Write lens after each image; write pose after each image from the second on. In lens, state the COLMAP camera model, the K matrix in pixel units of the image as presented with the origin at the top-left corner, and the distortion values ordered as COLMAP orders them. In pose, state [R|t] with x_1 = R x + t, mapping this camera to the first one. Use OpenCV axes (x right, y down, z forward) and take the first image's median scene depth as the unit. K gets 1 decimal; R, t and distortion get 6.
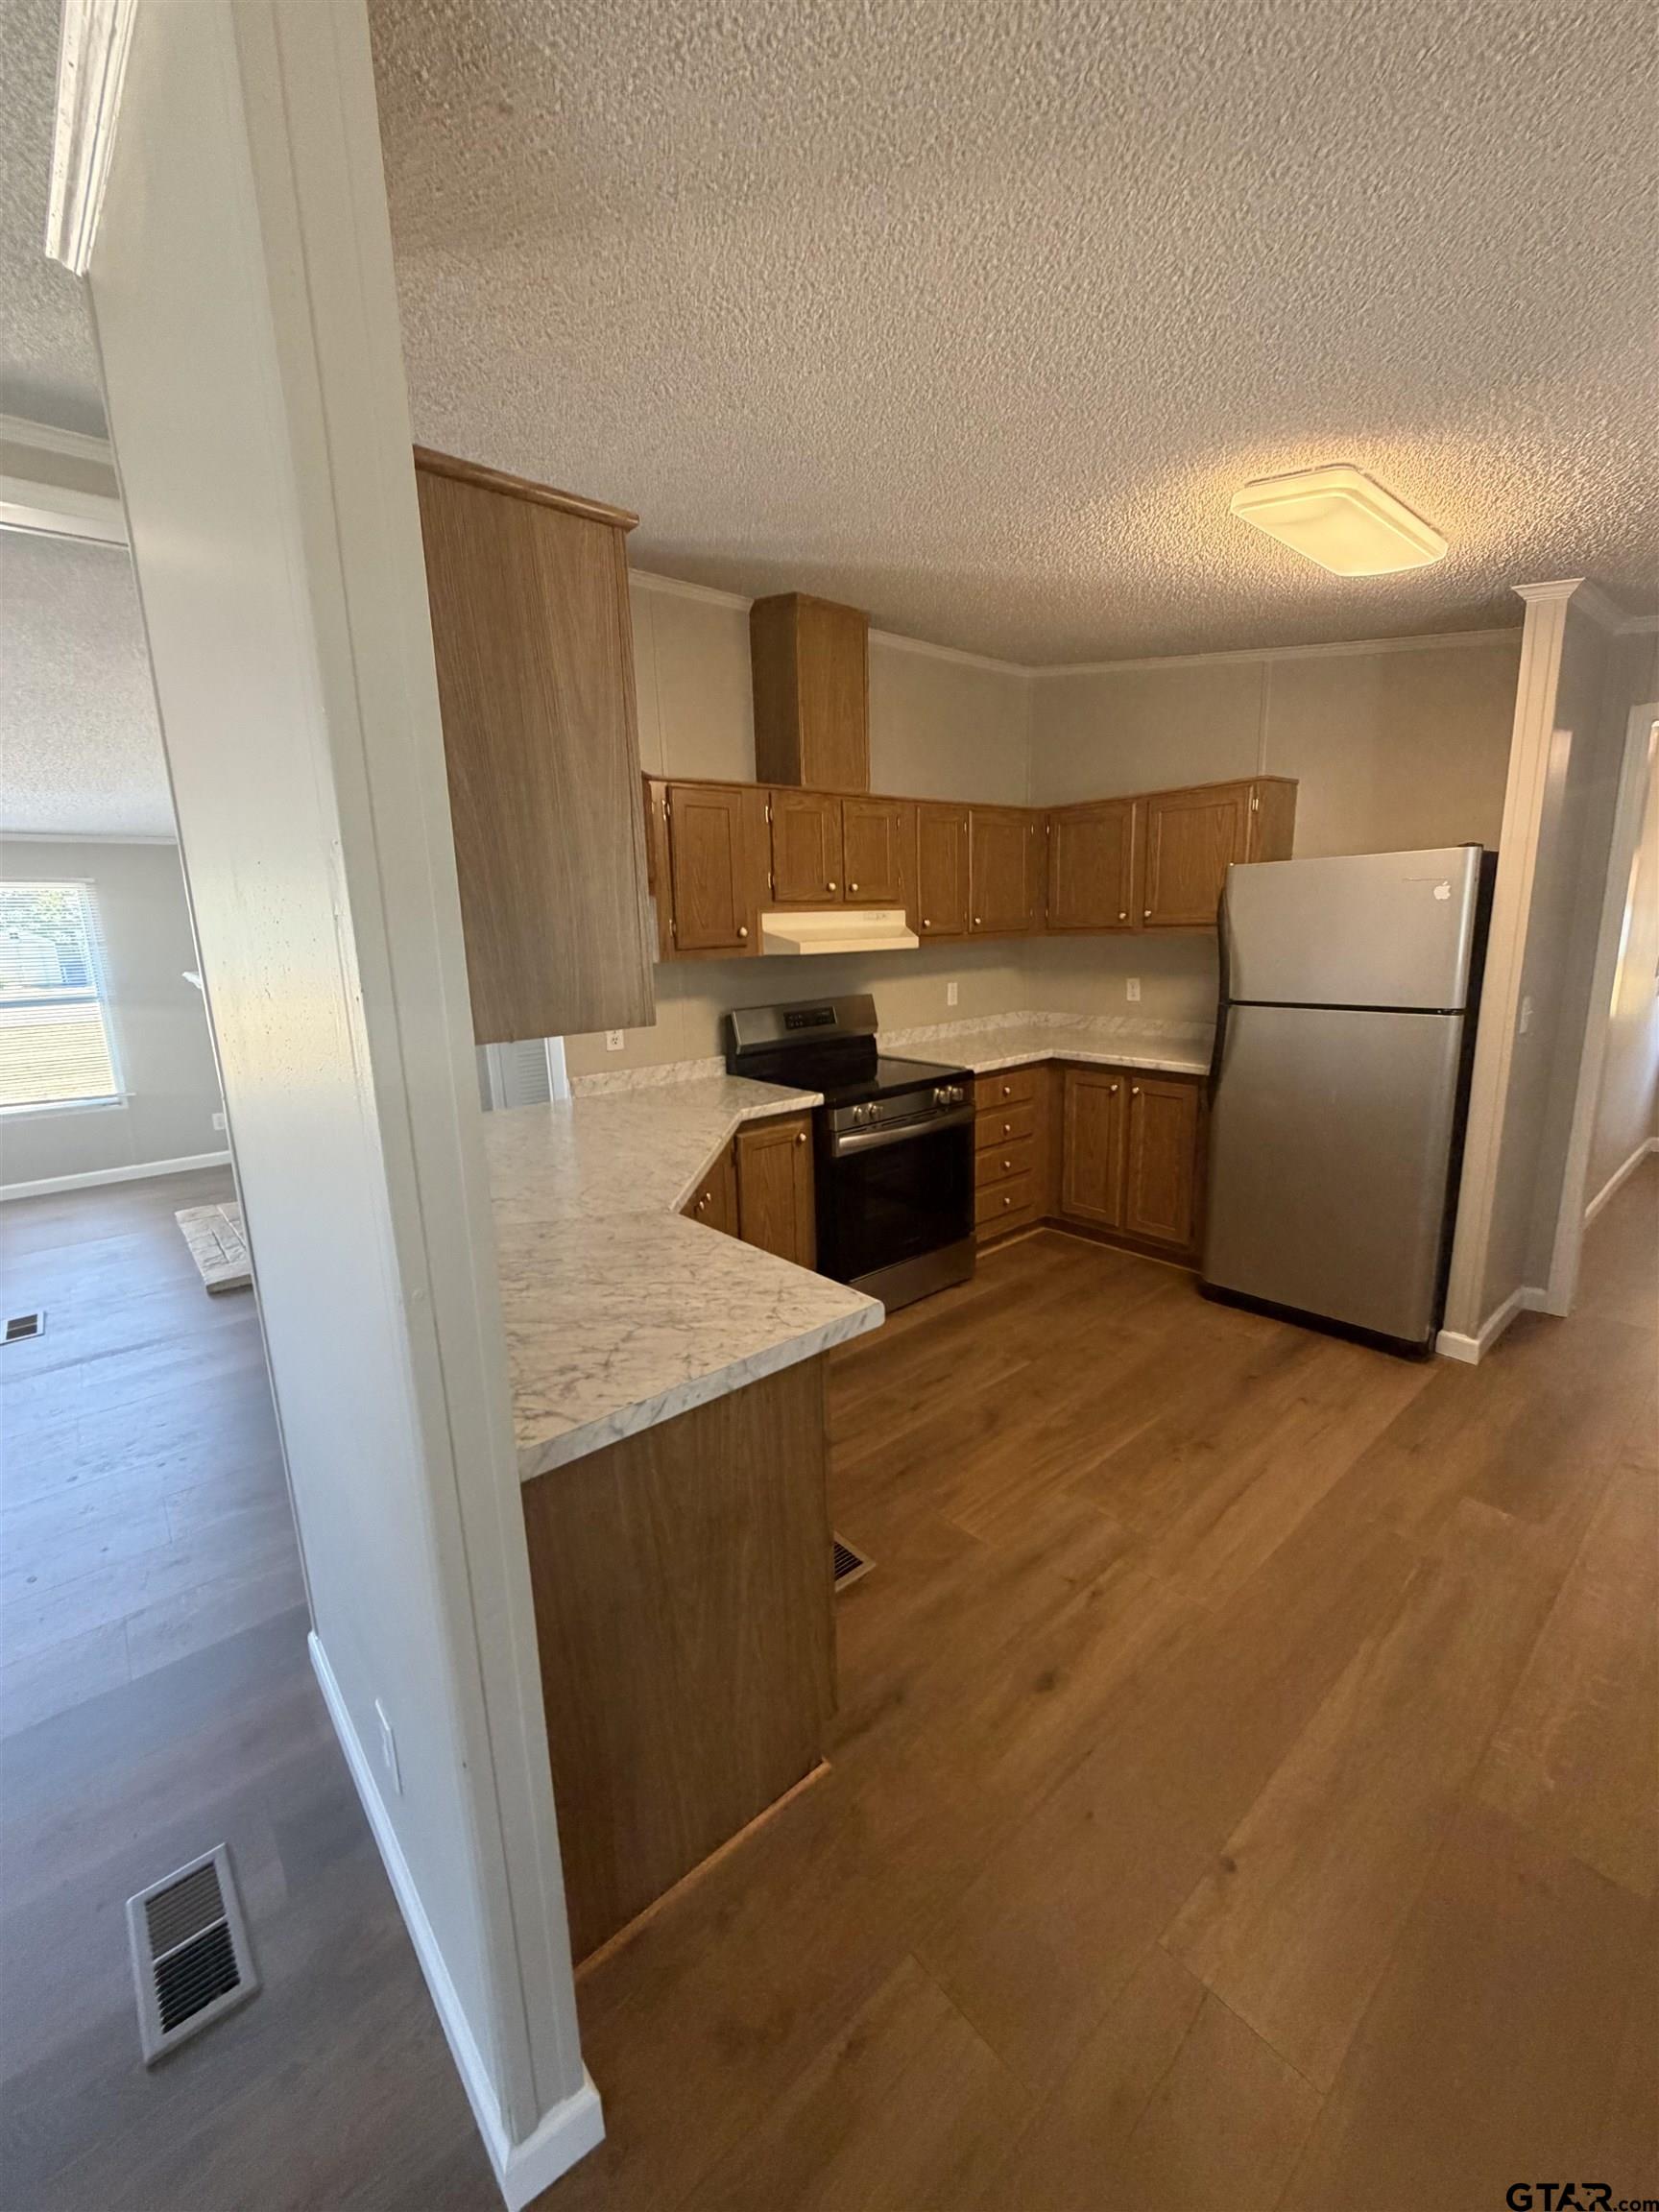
lens RADIAL K [[882.3, 0, 829.1], [0, 882.3, 1109.1], [0, 0, 1]] dist [-0.000046, 0.000429]
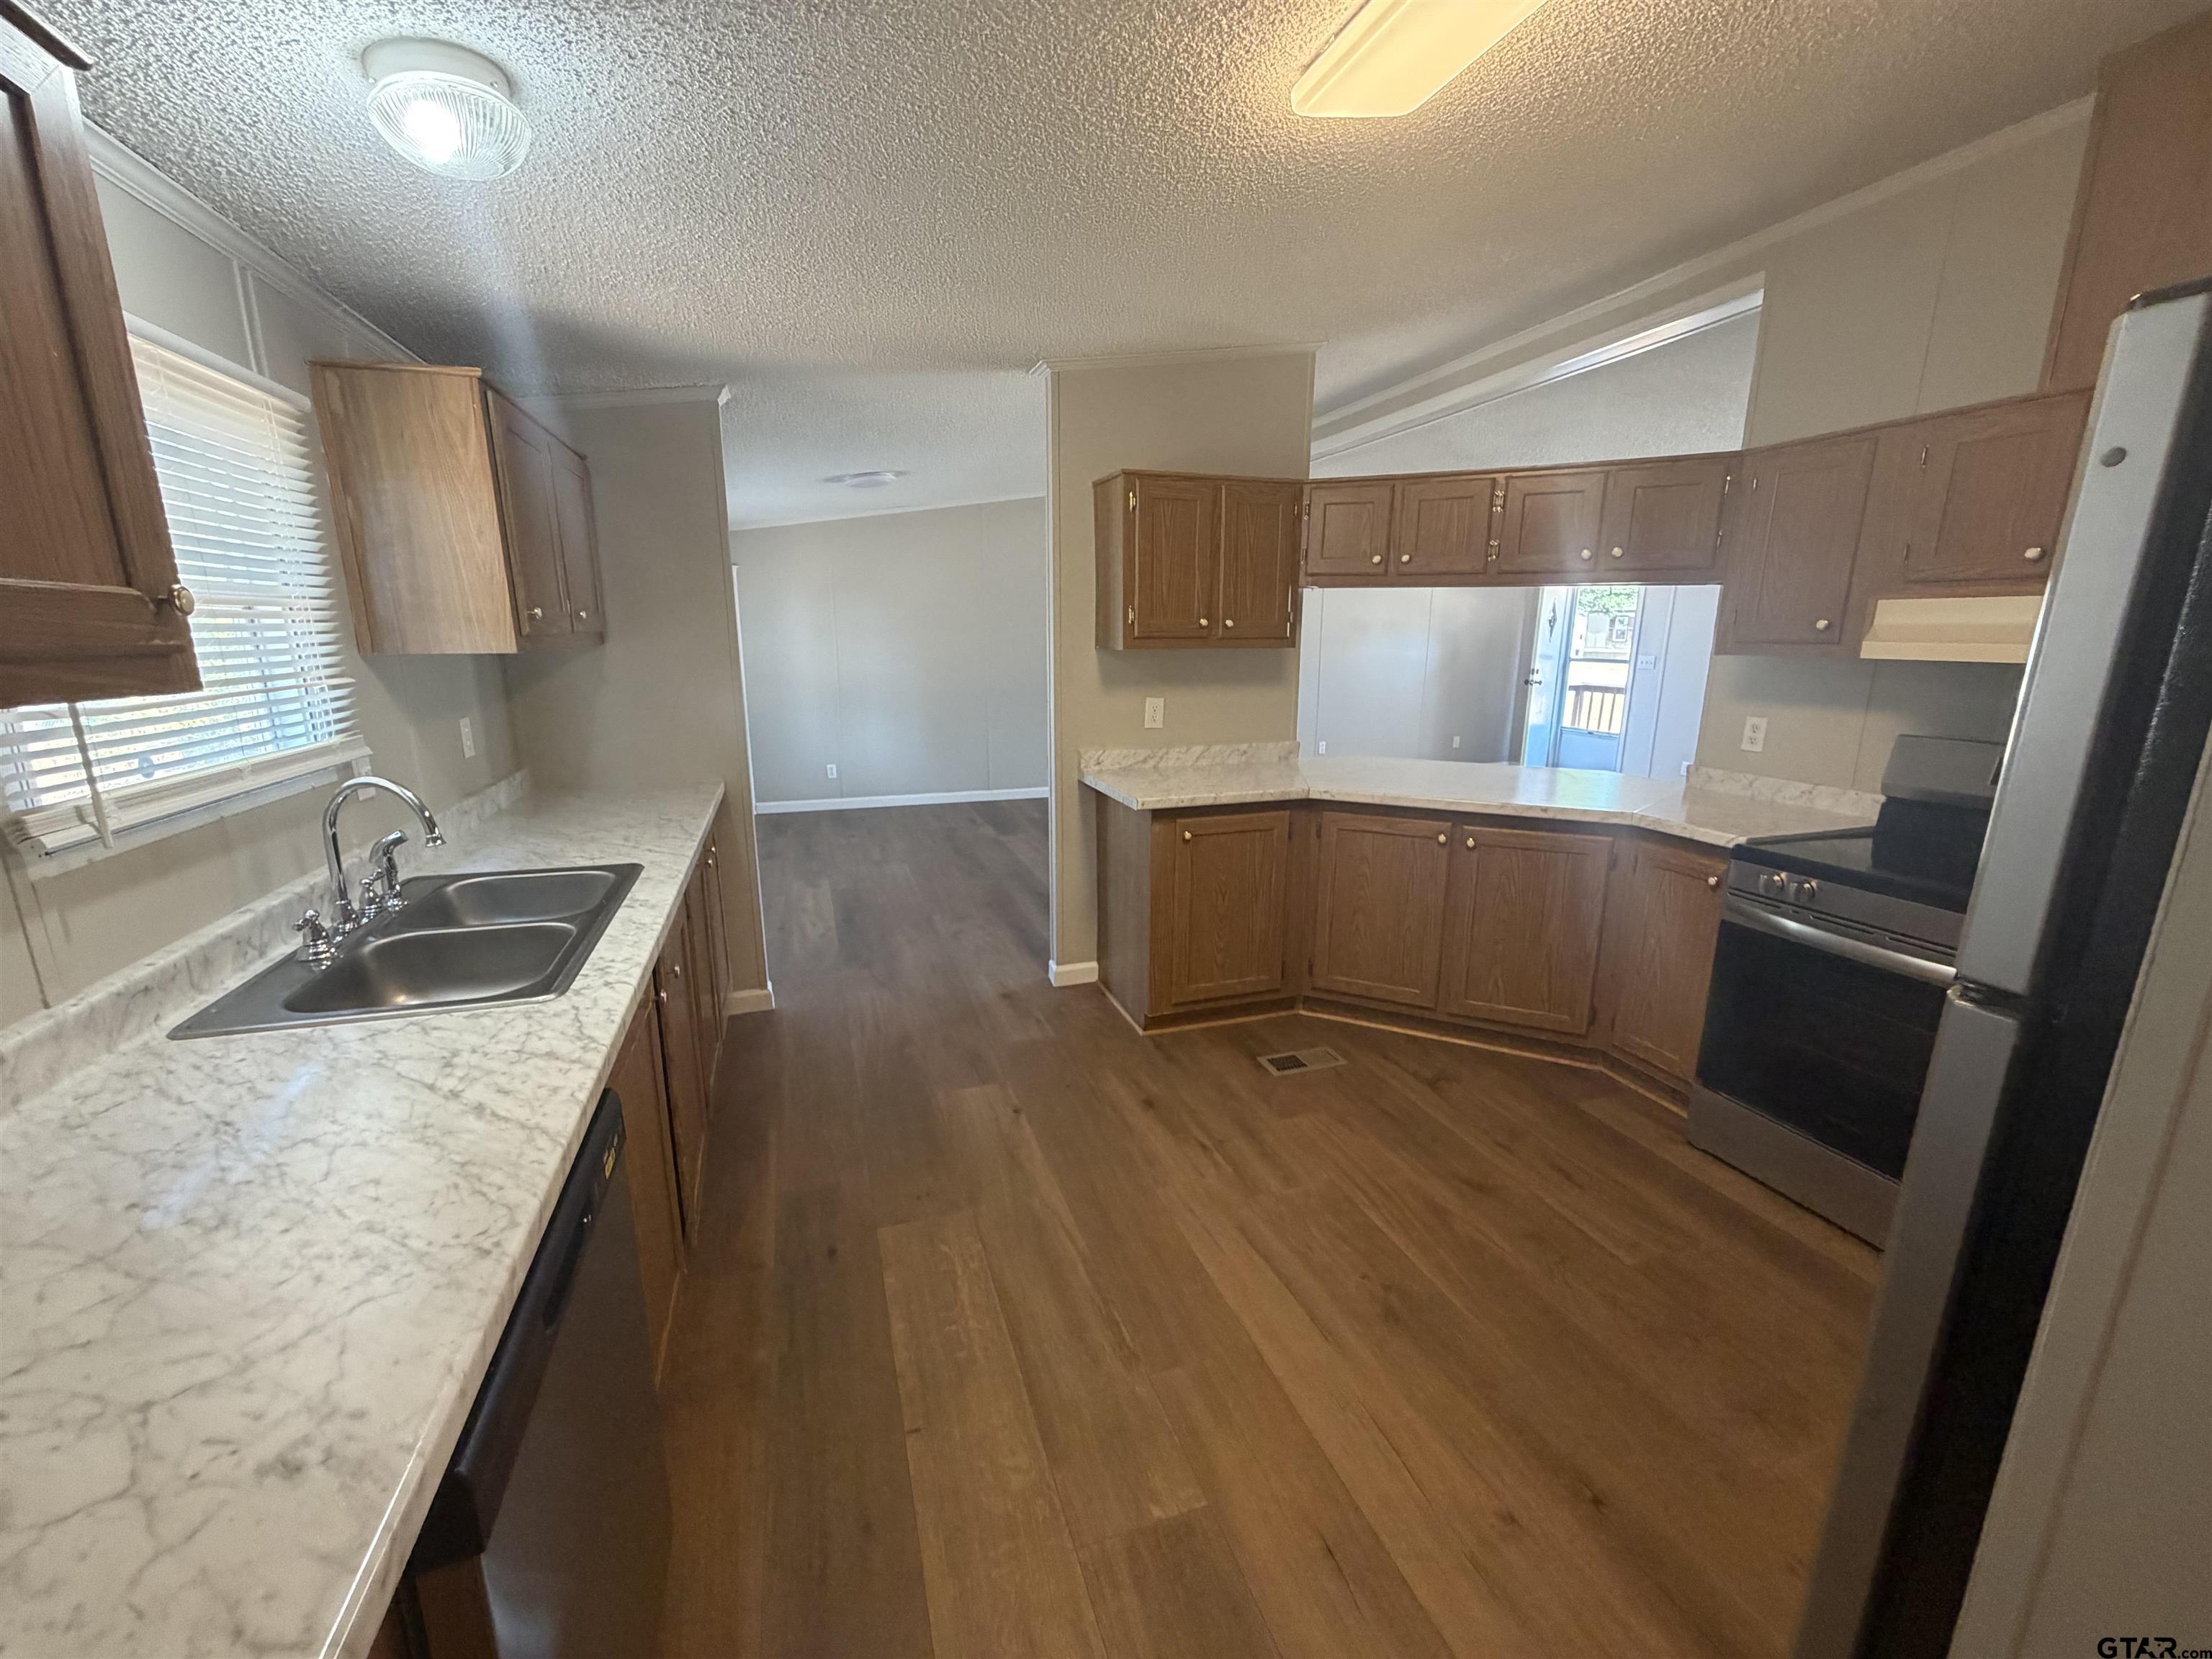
lens RADIAL K [[882.3, 0, 1102.6], [0, 882.3, 827.5], [0, 0, 1]] dist [-0.000046, 0.000429]
pose [[-0.374896, 0.229358, -0.898247, 1.120455], [-0.189260, 0.929573, 0.316347, -0.204314], [0.907543, 0.288600, -0.305085, 0.899139]]
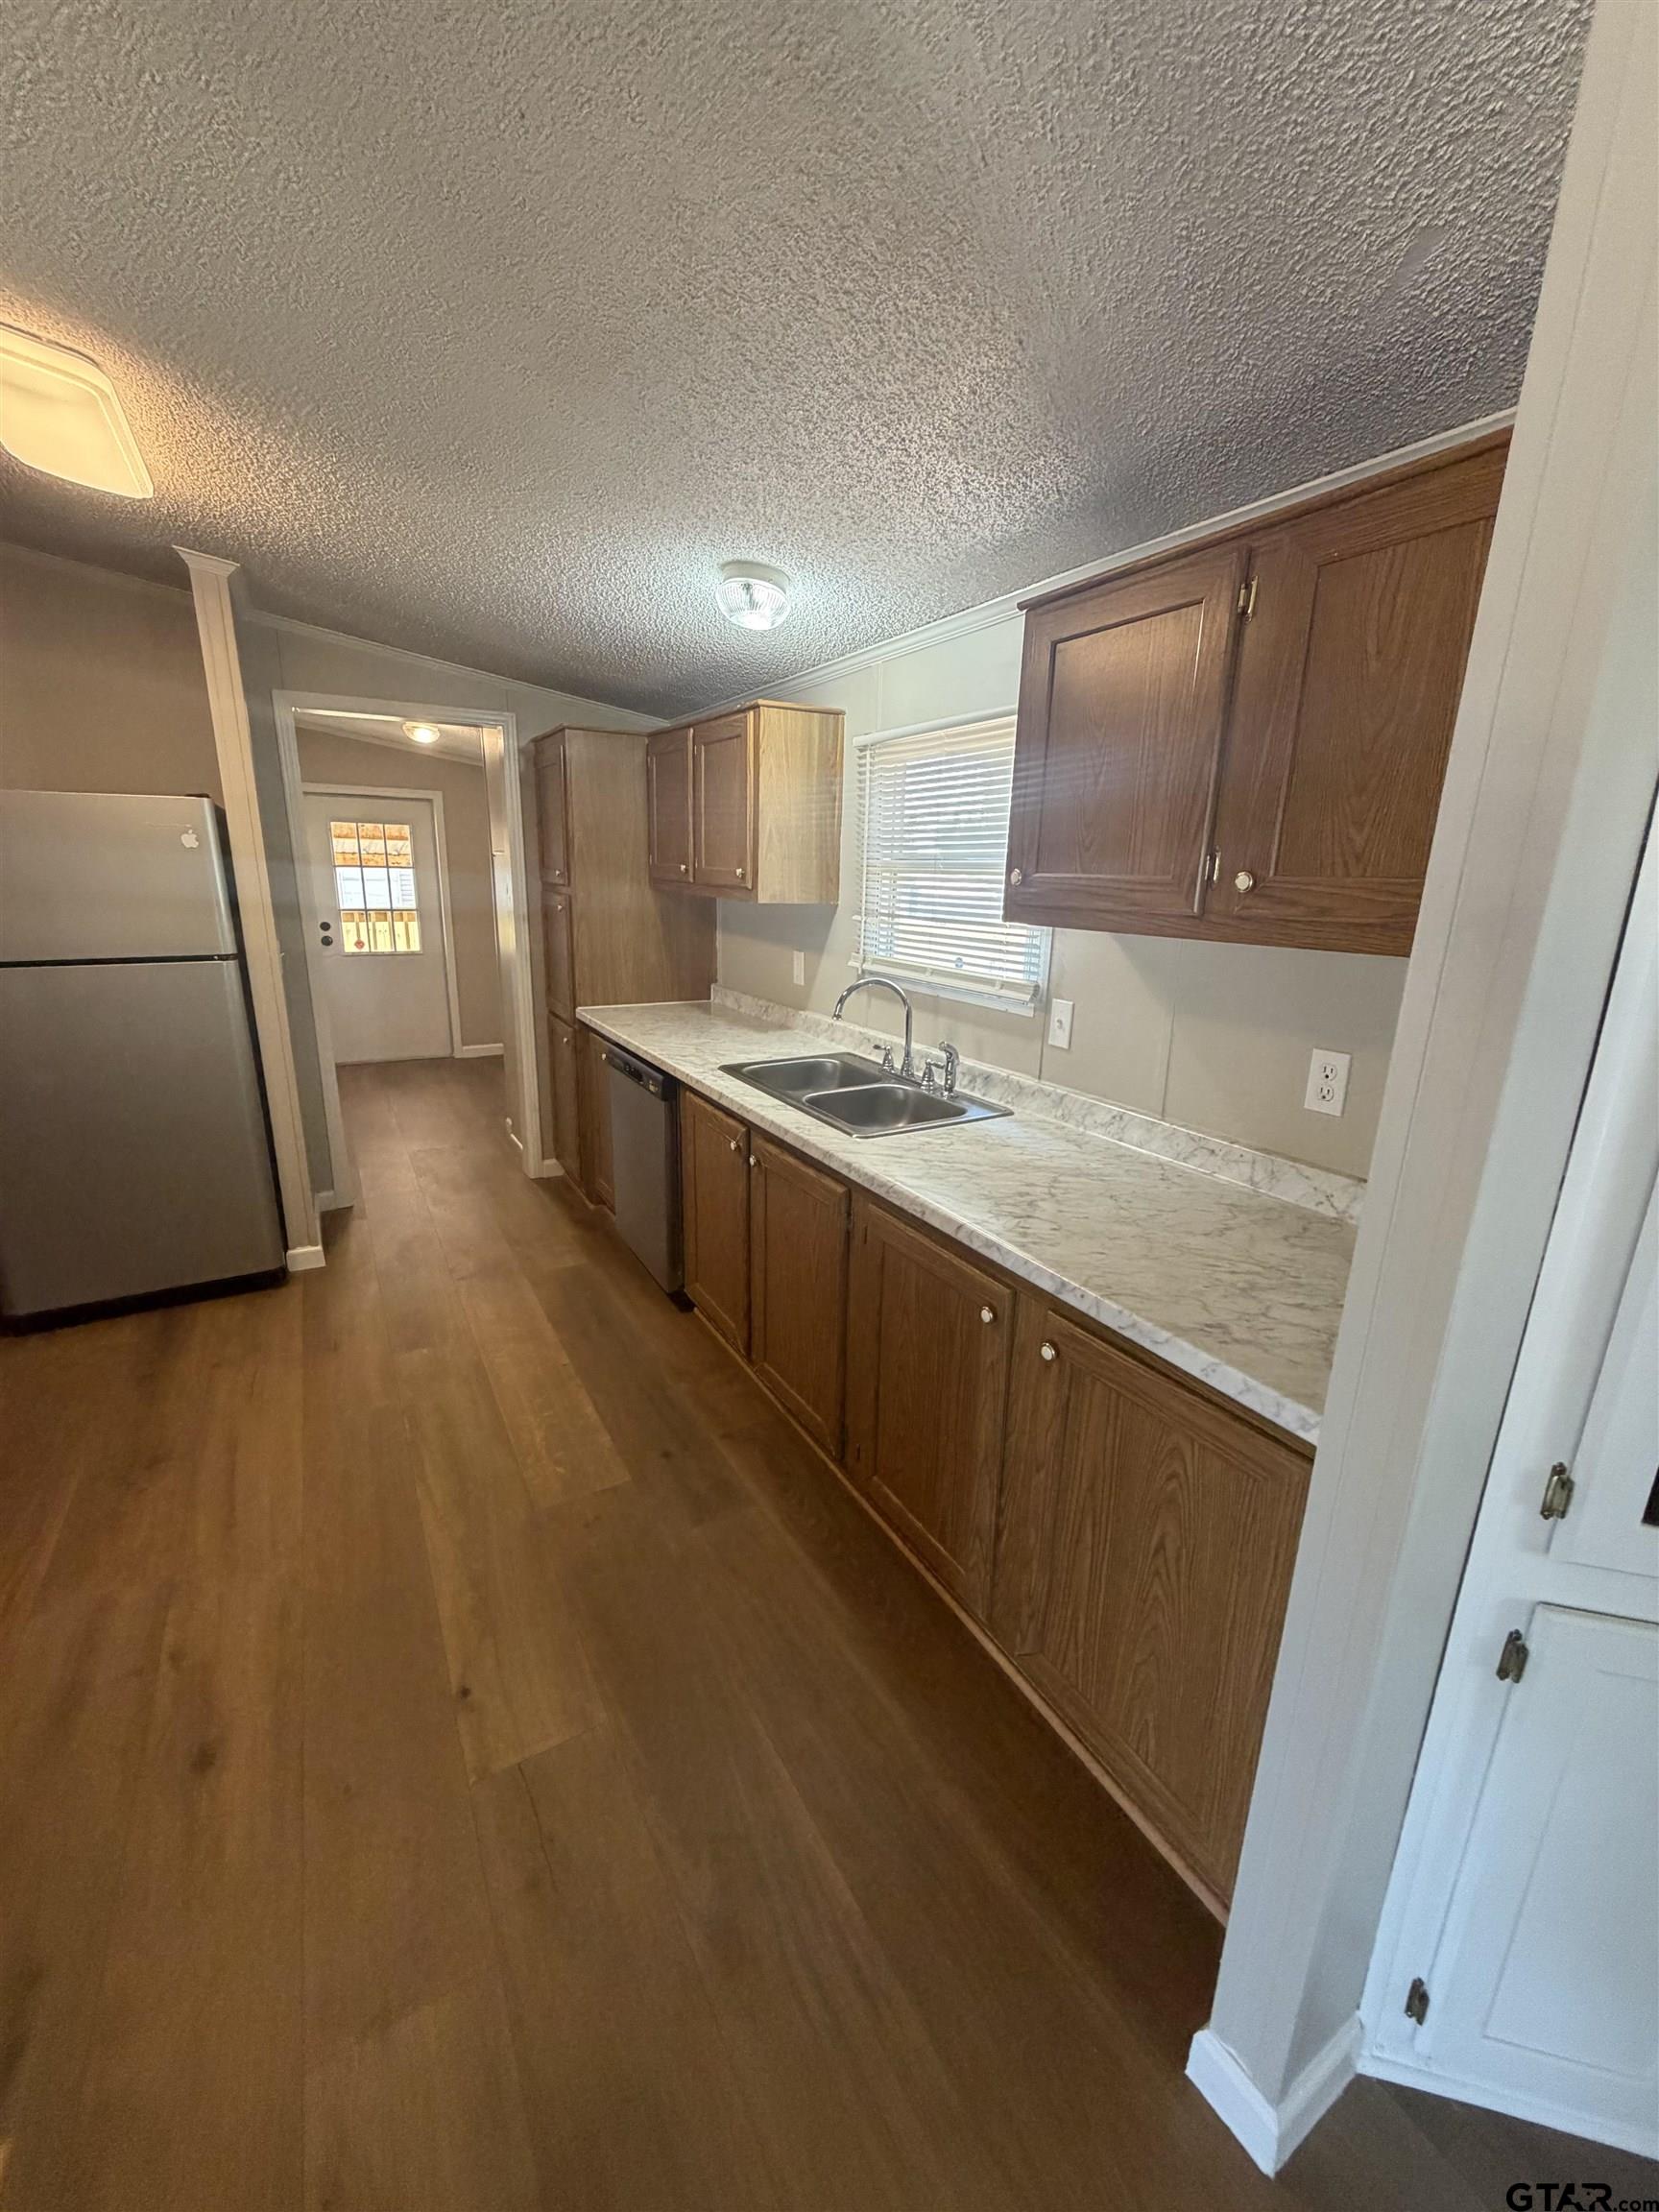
lens RADIAL K [[882.3, 0, 826.9], [0, 882.3, 1114.0], [0, 0, 1]] dist [-0.000046, 0.000429]
pose [[0.191015, -0.231623, 0.953868, -0.217318], [0.184598, 0.962899, 0.196849, -0.005485], [-0.964073, 0.138481, 0.226686, 0.101302]]
